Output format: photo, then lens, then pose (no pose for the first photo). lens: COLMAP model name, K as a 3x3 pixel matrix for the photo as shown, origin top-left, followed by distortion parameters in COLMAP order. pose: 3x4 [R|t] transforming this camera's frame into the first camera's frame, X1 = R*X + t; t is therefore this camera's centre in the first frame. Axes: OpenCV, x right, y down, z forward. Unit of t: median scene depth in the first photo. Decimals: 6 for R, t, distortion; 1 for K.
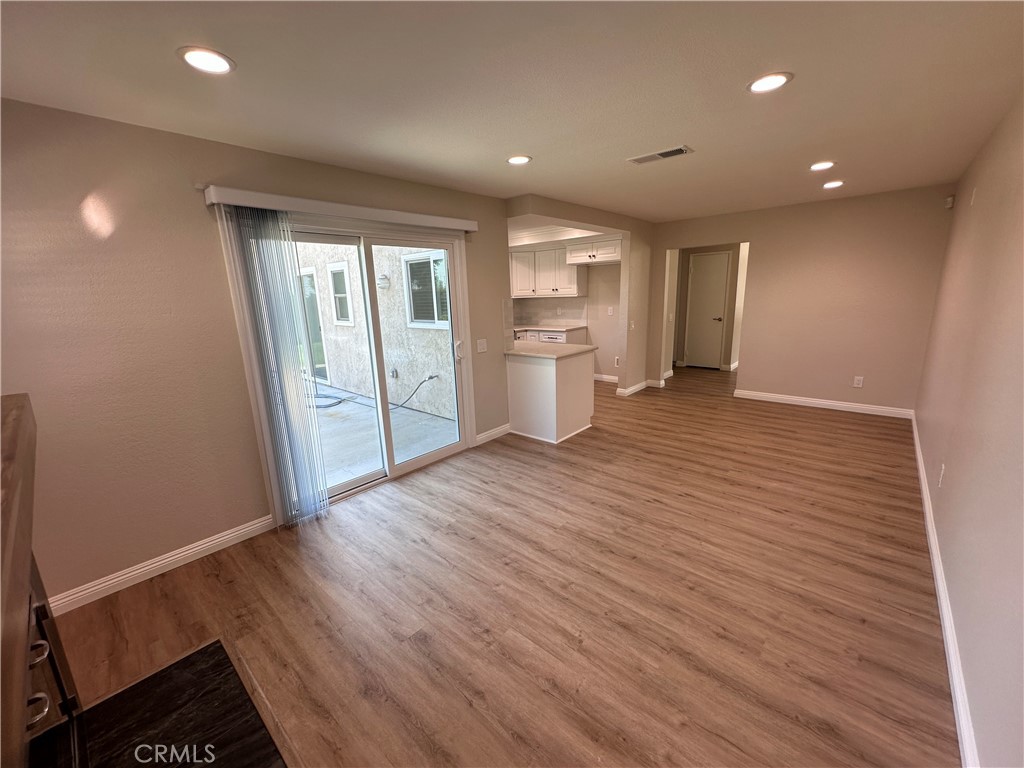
lens RADIAL K [[411.5, 0, 509.5], [0, 411.5, 383.0], [0, 0, 1]] dist [0.003300, 0.000246]
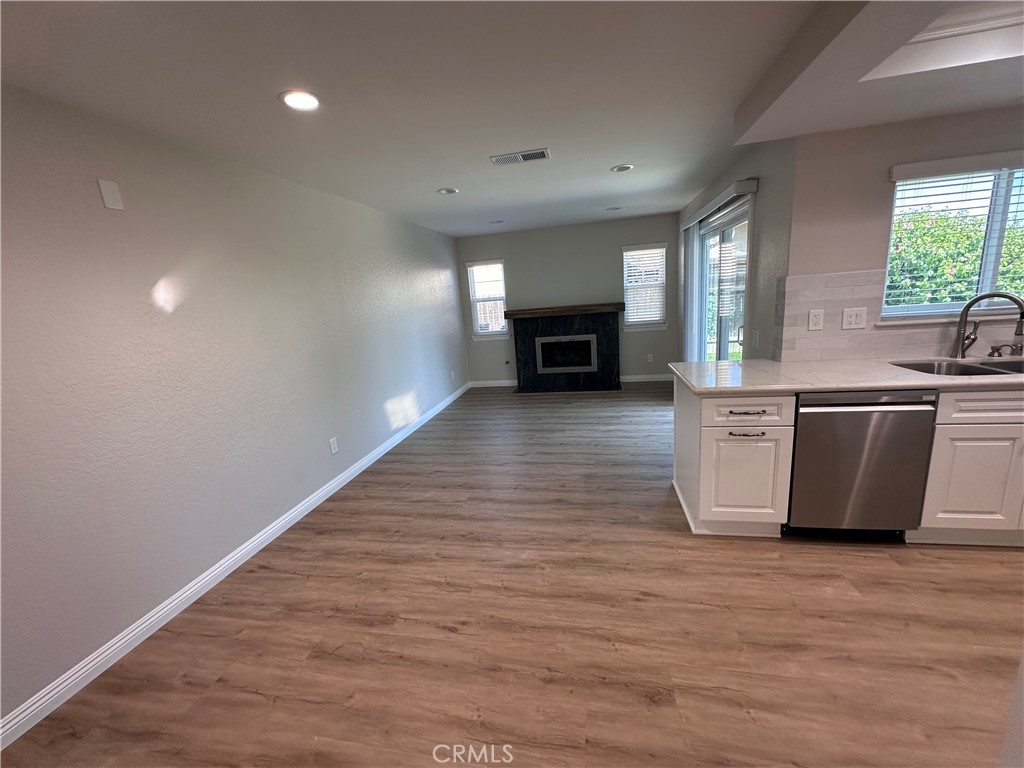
lens RADIAL K [[411.5, 0, 512.2], [0, 411.5, 385.6], [0, 0, 1]] dist [0.003300, 0.000246]
pose [[-0.857277, 0.206578, -0.471595, 0.737206], [-0.005312, 0.912377, 0.409316, -0.341433], [0.514828, 0.353403, -0.781062, 1.494490]]
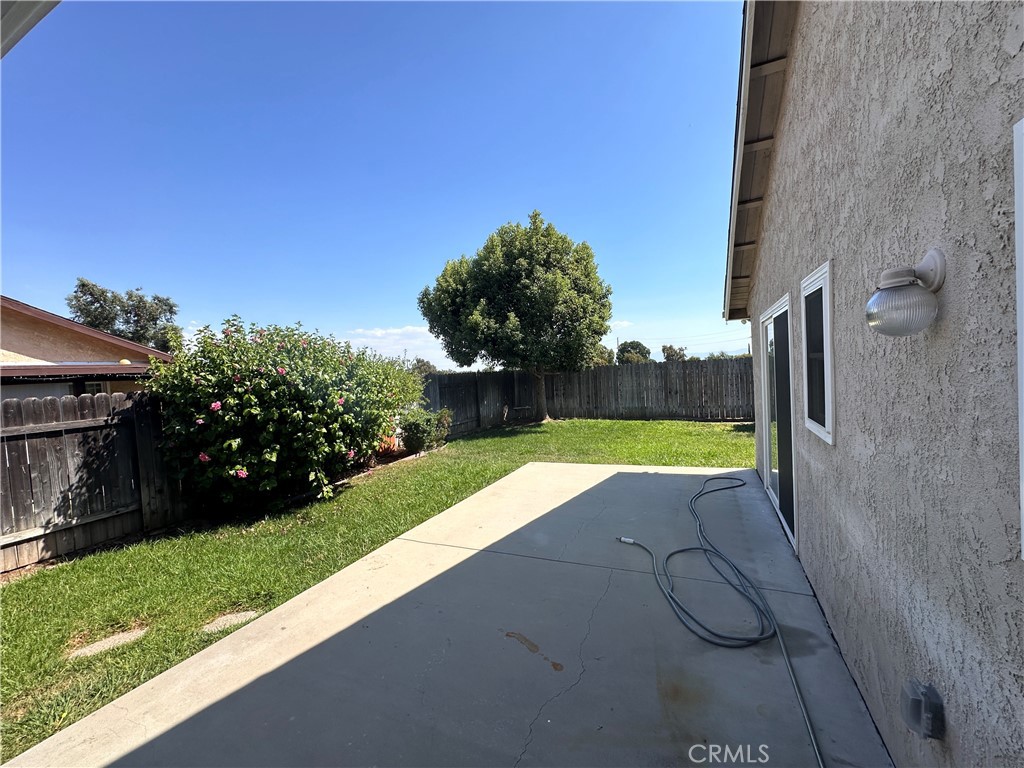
lens RADIAL K [[411.5, 0, 511.9], [0, 411.5, 383.6], [0, 0, 1]] dist [0.003300, 0.000246]
pose [[0.283024, 0.050508, -0.957782, -0.215652], [-0.164464, 0.986377, 0.003417, -0.241642], [0.944907, 0.156554, 0.287475, 1.066913]]
